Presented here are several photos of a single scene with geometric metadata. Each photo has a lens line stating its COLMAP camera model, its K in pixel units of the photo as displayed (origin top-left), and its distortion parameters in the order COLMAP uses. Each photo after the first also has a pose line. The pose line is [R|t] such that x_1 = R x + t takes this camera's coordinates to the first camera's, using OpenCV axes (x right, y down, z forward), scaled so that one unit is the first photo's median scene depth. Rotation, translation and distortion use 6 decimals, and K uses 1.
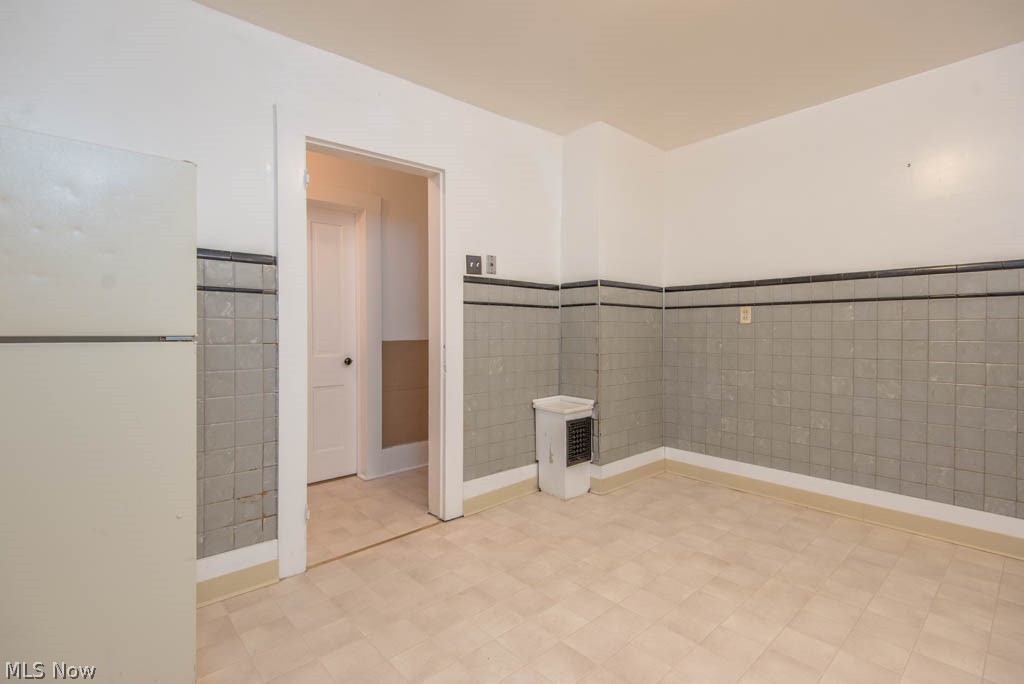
lens RADIAL K [[483.6, 0, 513.6], [0, 483.6, 328.2], [0, 0, 1]] dist [0.037494, -0.000432]
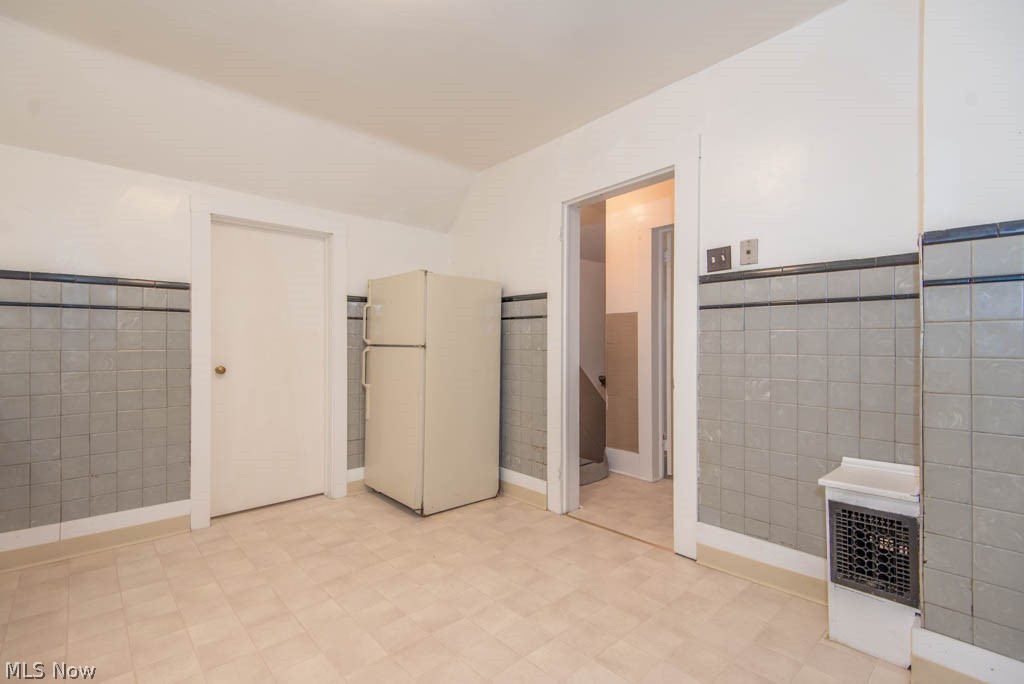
lens RADIAL K [[471.6, 0, 504.3], [0, 471.6, 339.8], [0, 0, 1]] dist [0.004931, 0.000117]
pose [[-0.014875, -0.008492, -0.999853, 0.812608], [0.005737, 0.999947, -0.008578, 0.008307], [0.999873, -0.005863, -0.014826, 0.761791]]
